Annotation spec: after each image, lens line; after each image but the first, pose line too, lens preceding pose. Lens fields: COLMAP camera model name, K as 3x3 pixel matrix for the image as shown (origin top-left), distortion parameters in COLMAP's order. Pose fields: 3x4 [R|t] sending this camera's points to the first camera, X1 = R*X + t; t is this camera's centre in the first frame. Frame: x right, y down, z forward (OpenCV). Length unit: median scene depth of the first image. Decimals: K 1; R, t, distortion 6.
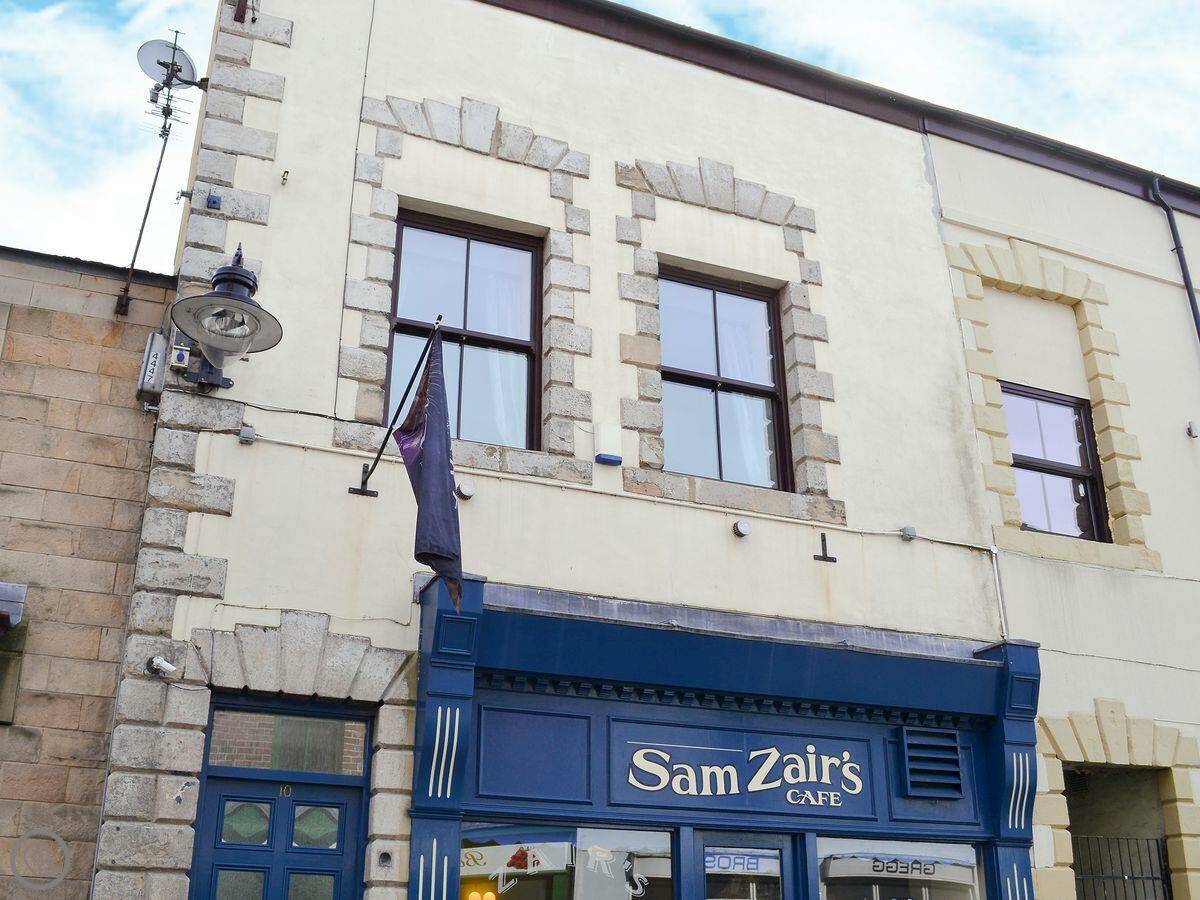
lens RADIAL K [[1140.4, 0, 552.2], [0, 1140.4, 478.3], [0, 0, 1]] dist [-0.088871, 0.012490]
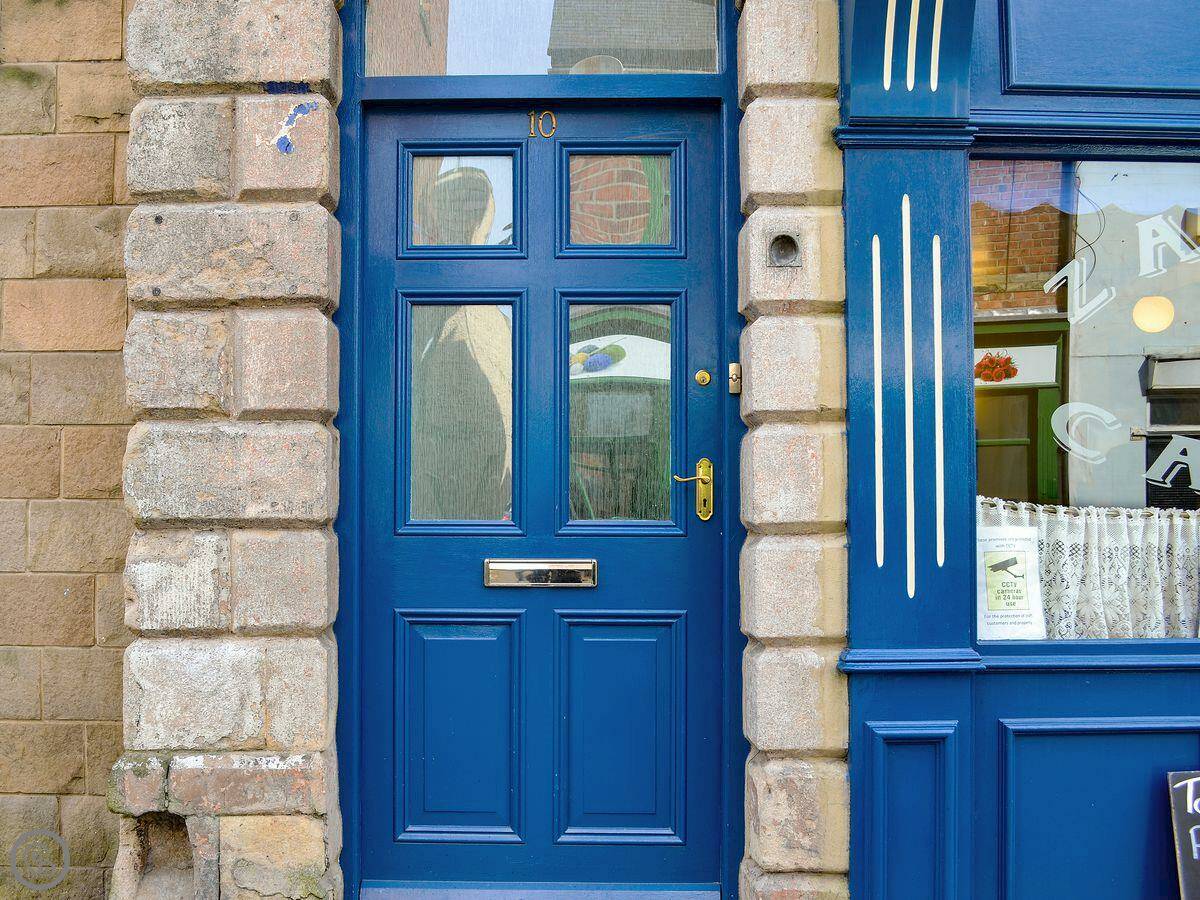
lens RADIAL K [[1140.4, 0, 552.2], [0, 1140.4, 478.3], [0, 0, 1]] dist [-0.088871, 0.012490]
pose [[0.930325, -0.014559, -0.366447, -0.078258], [0.151510, 0.925212, 0.347891, 0.261901], [0.333976, -0.379172, 0.862954, 0.594044]]
